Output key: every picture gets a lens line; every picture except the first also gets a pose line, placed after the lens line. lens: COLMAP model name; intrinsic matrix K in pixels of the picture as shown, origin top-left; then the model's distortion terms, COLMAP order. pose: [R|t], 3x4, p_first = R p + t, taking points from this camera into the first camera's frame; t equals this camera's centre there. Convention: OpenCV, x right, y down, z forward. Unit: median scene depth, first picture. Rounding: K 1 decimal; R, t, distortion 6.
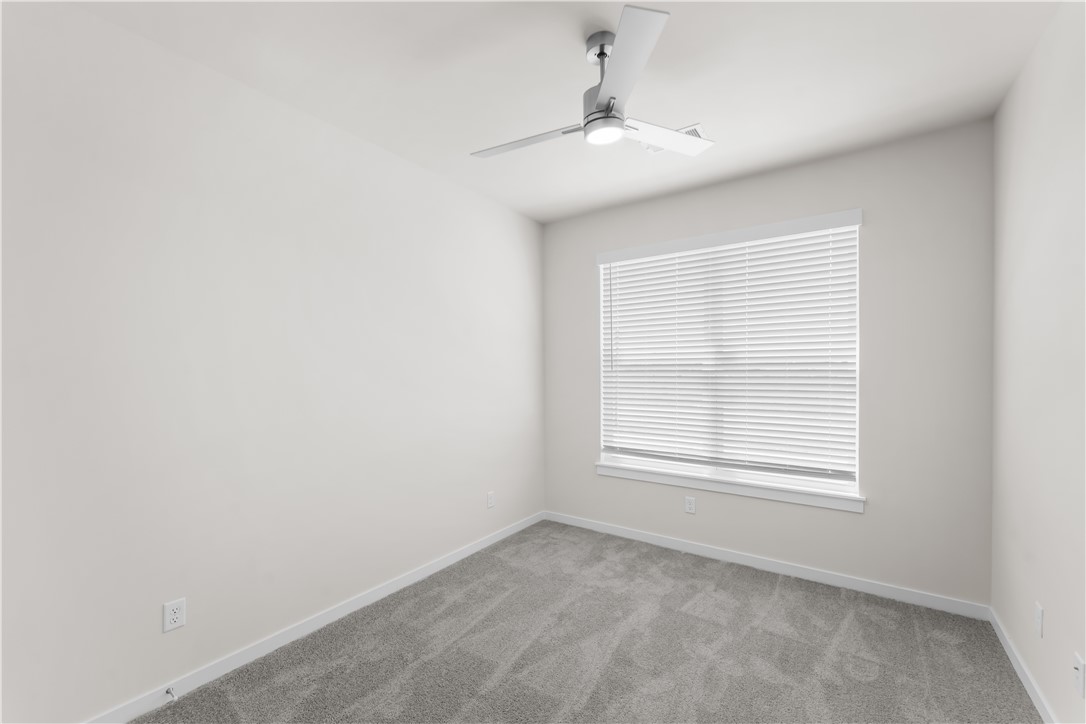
lens RADIAL K [[434.5, 0, 540.6], [0, 434.5, 359.4], [0, 0, 1]] dist [-0.002927, -0.000013]
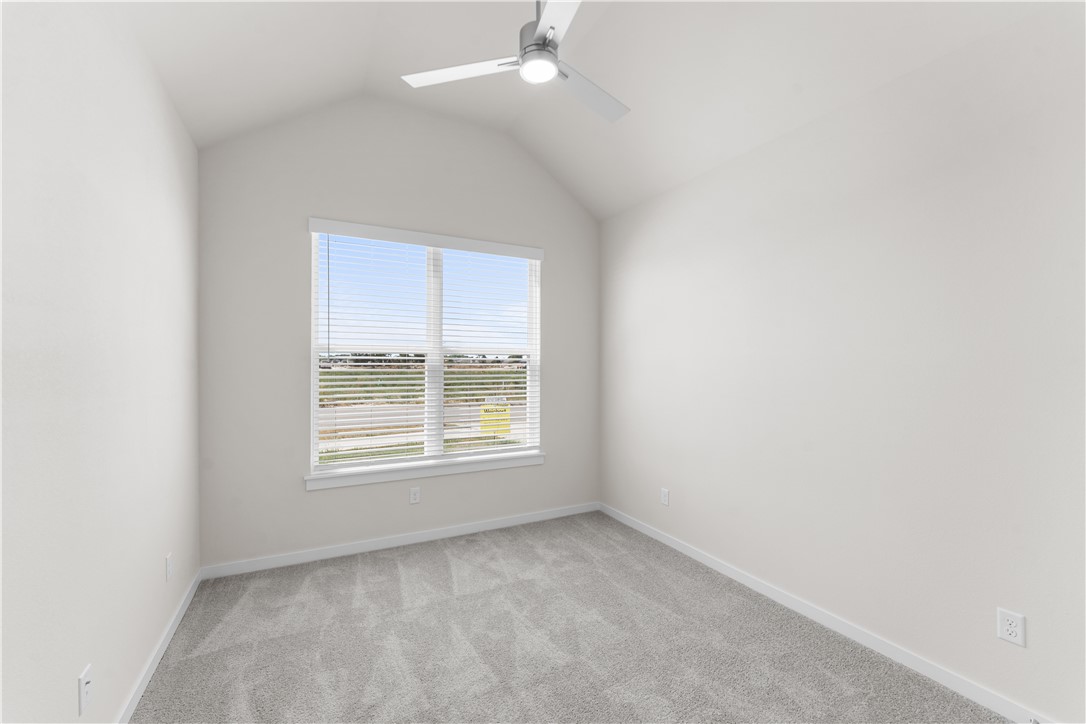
lens RADIAL K [[434.5, 0, 540.6], [0, 434.5, 359.4], [0, 0, 1]] dist [-0.002927, -0.000013]
pose [[0.493358, 0.008724, 0.869782, -0.469899], [-0.026779, 0.999628, 0.005163, 0.005316], [-0.869414, -0.025840, 0.493408, 0.301063]]
